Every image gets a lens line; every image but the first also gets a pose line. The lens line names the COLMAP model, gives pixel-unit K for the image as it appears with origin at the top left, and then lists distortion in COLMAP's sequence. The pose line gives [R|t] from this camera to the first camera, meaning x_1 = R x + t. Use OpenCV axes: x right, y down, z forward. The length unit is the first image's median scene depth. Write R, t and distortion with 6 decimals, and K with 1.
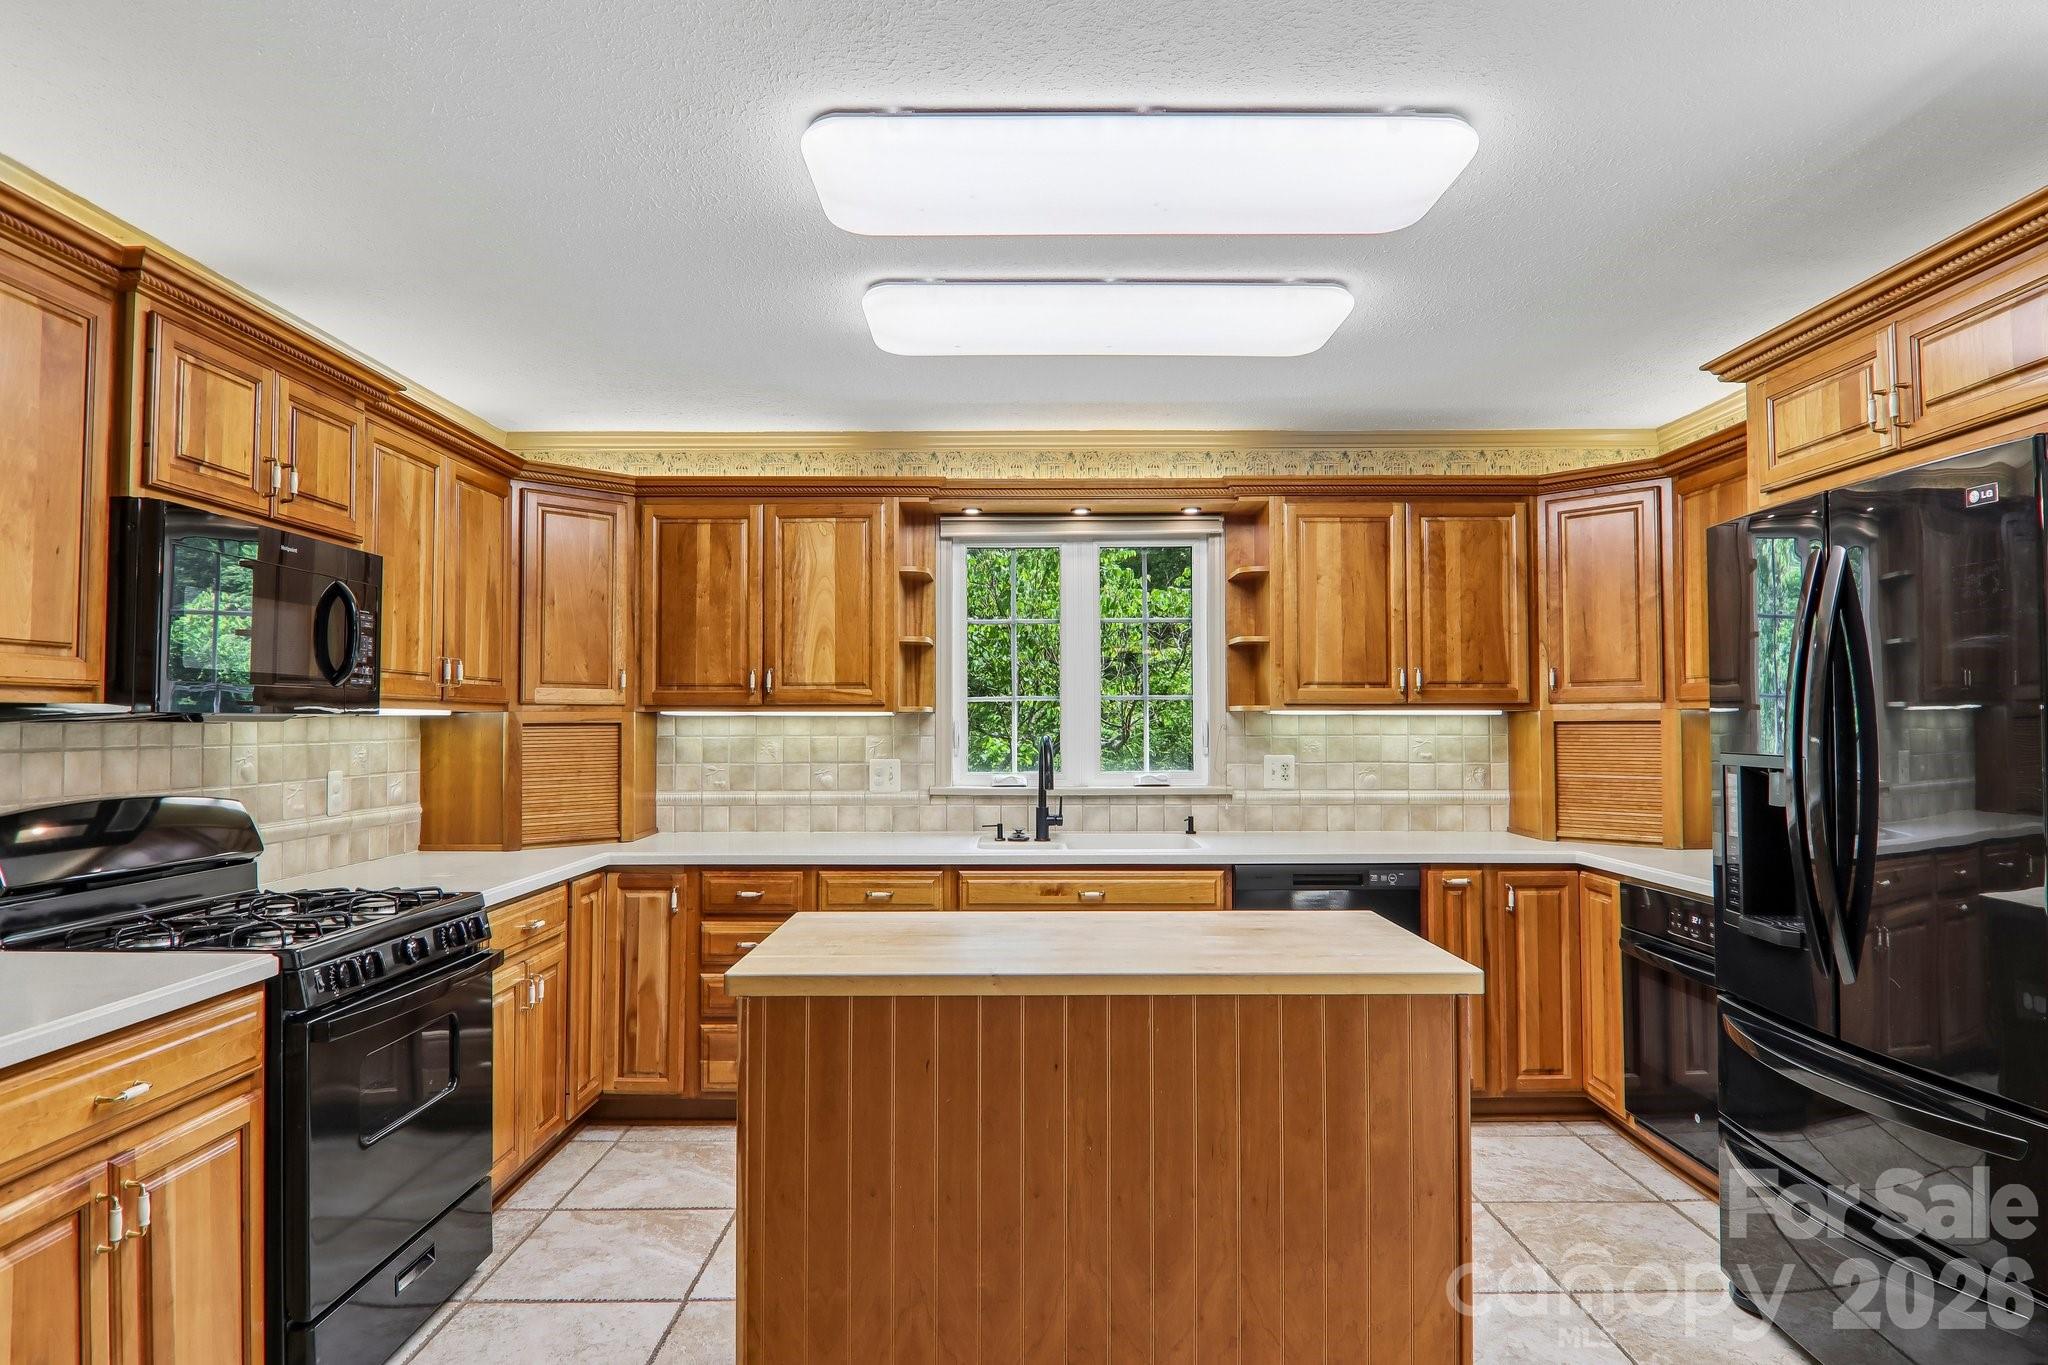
lens RADIAL K [[1168.5, 0, 1027.1], [0, 1168.5, 695.2], [0, 0, 1]] dist [0.004651, -0.017877]
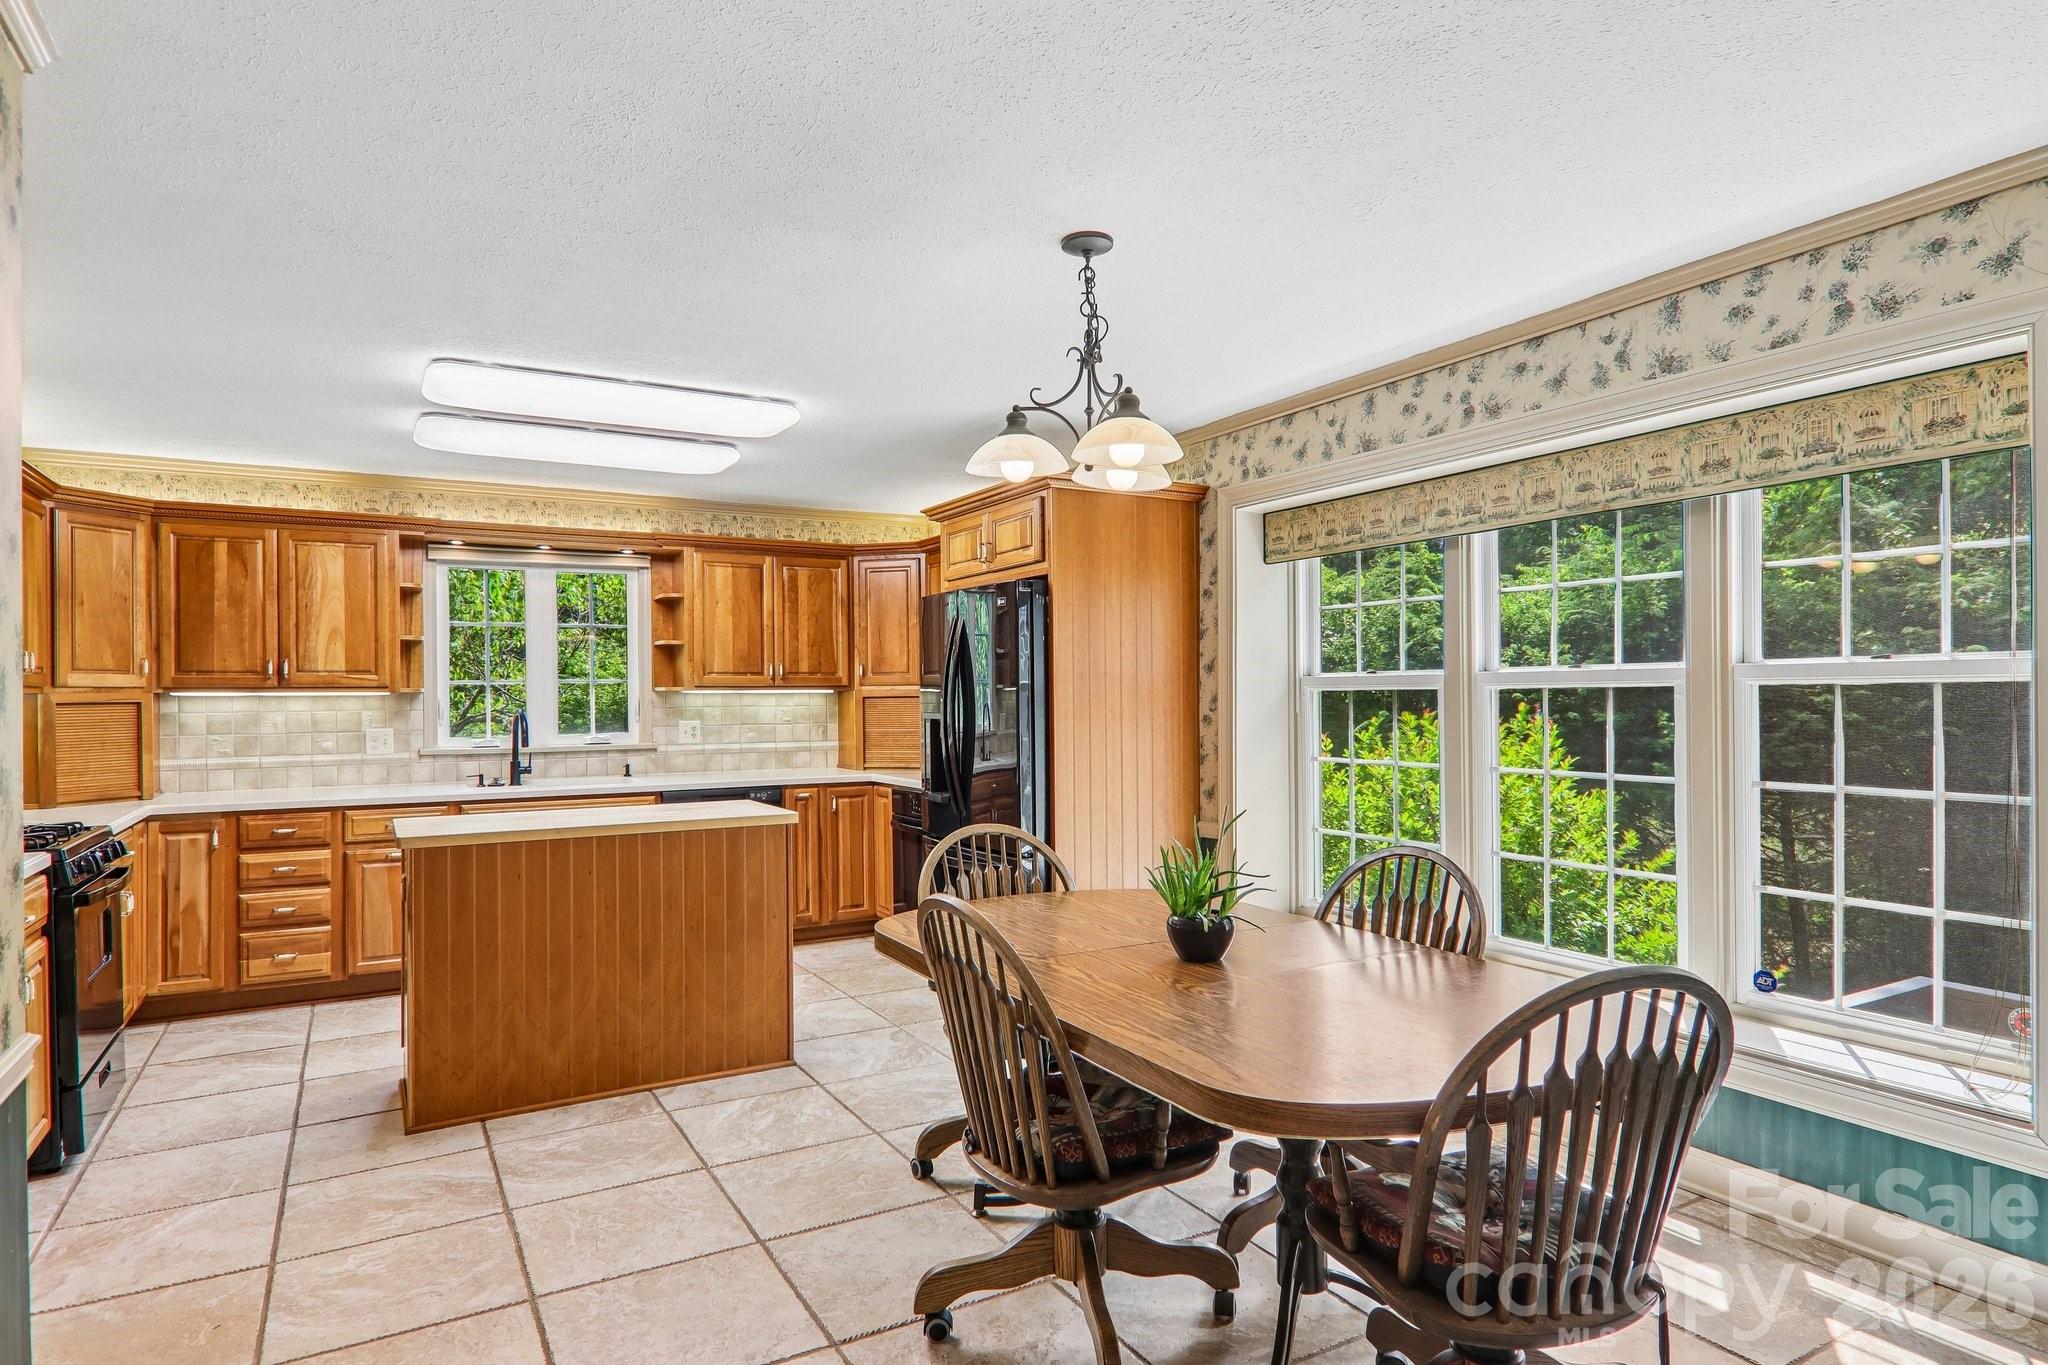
lens RADIAL K [[1154.1, 0, 1018.3], [0, 1154.1, 694.6], [0, 0, 1]] dist [0.032674, -0.024780]
pose [[0.873920, -0.004329, 0.486051, -0.138904], [-0.005592, 0.999805, 0.018958, -0.012212], [-0.486038, -0.019286, 0.873725, -0.502599]]
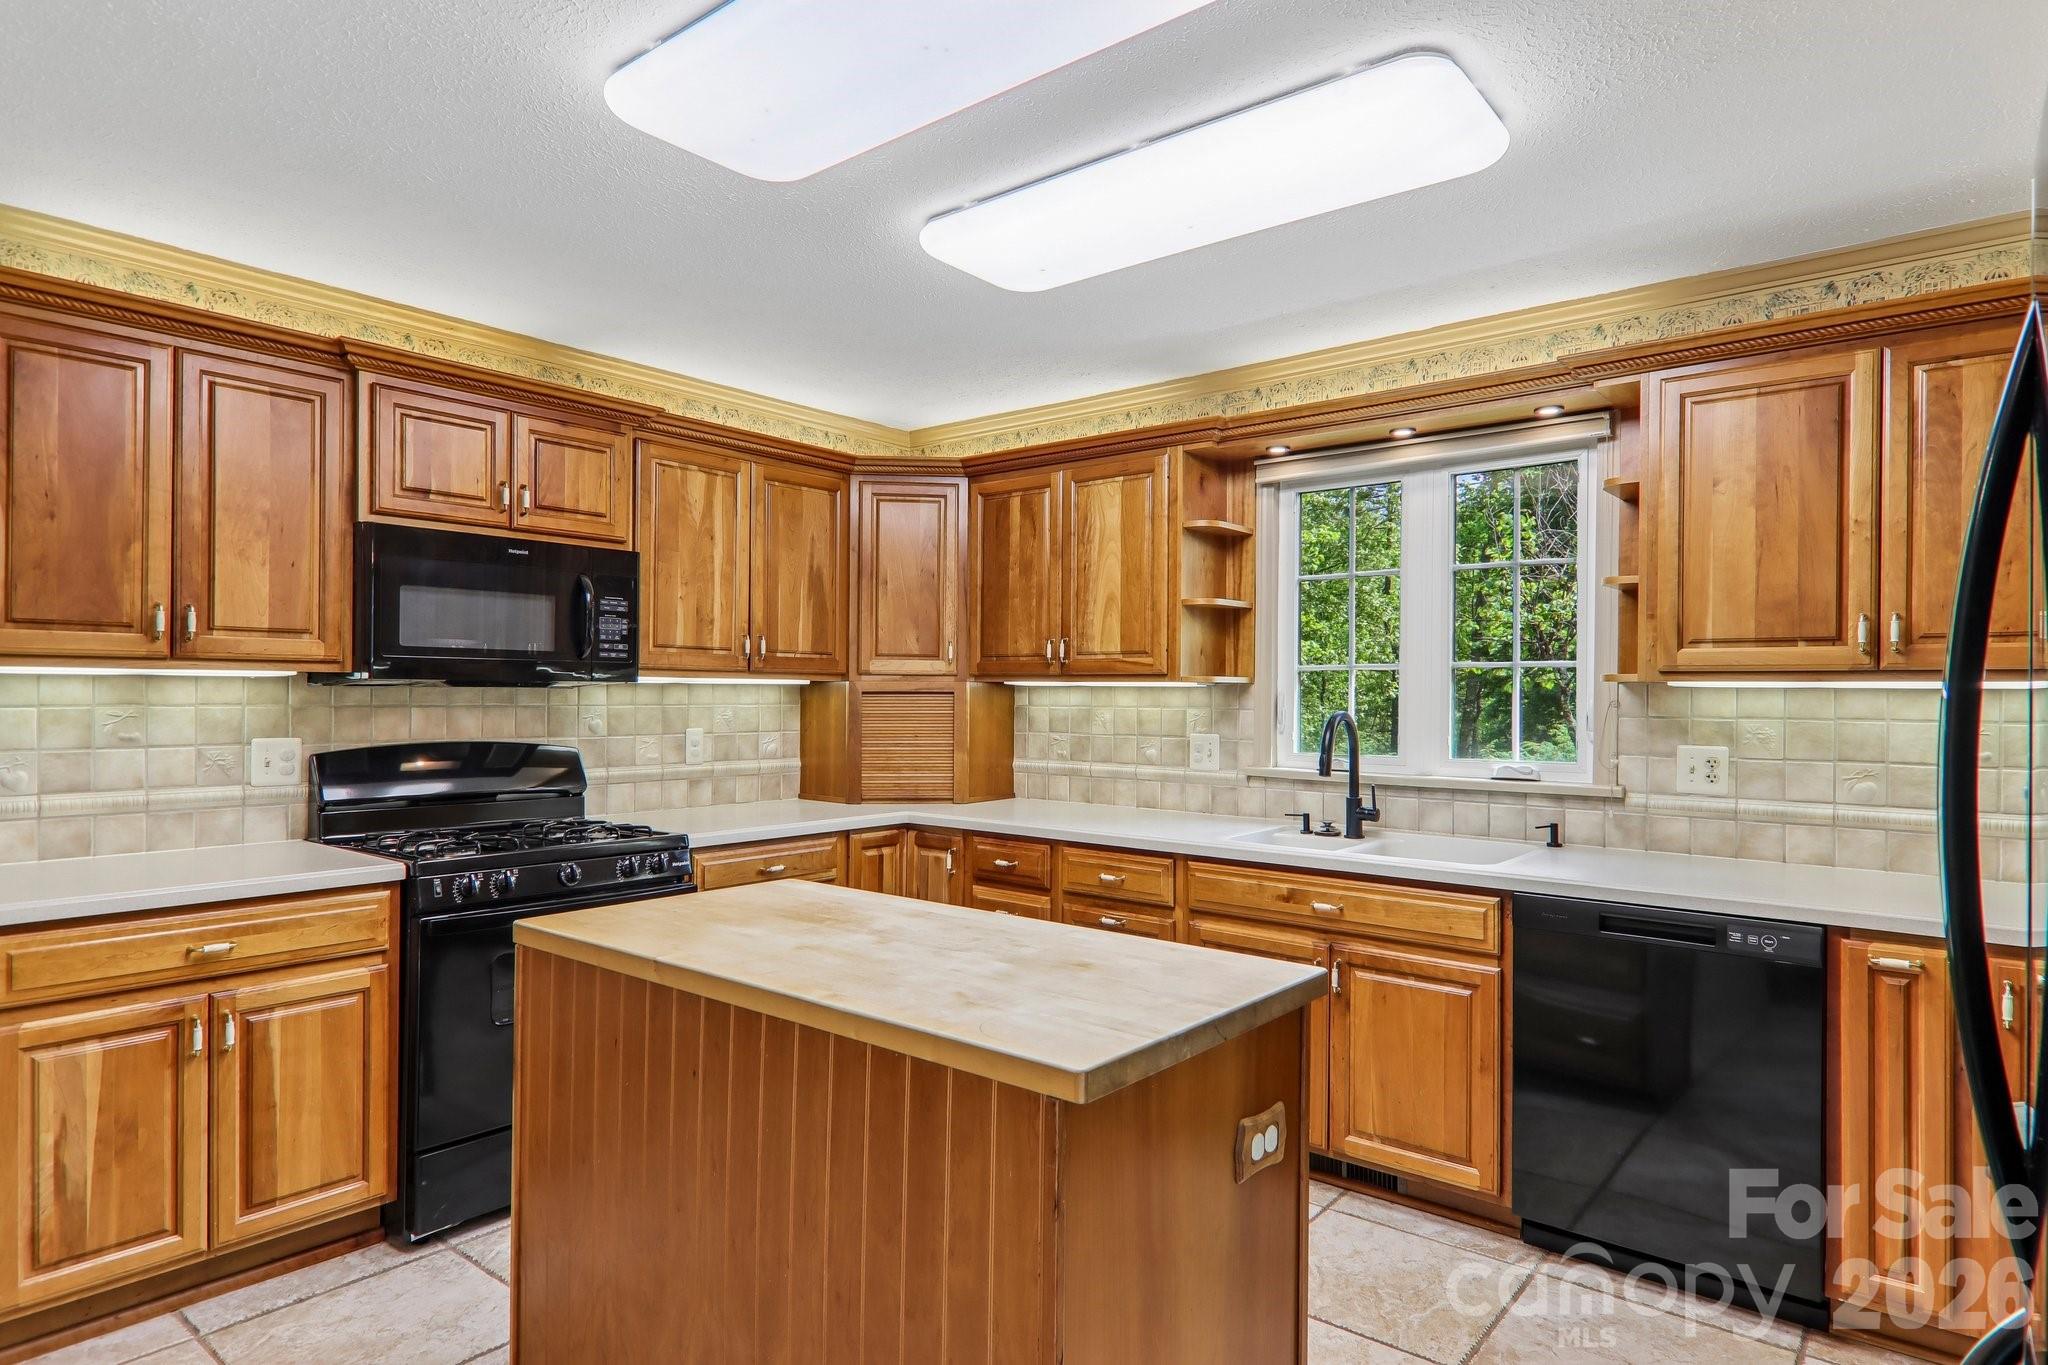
lens RADIAL K [[1154.1, 0, 1018.3], [0, 1154.1, 694.6], [0, 0, 1]] dist [0.032674, -0.024780]
pose [[0.770649, 0.008717, -0.637200, 0.367460], [0.005372, 0.999782, 0.020175, 0.005157], [0.637237, -0.018971, 0.770434, 0.225575]]
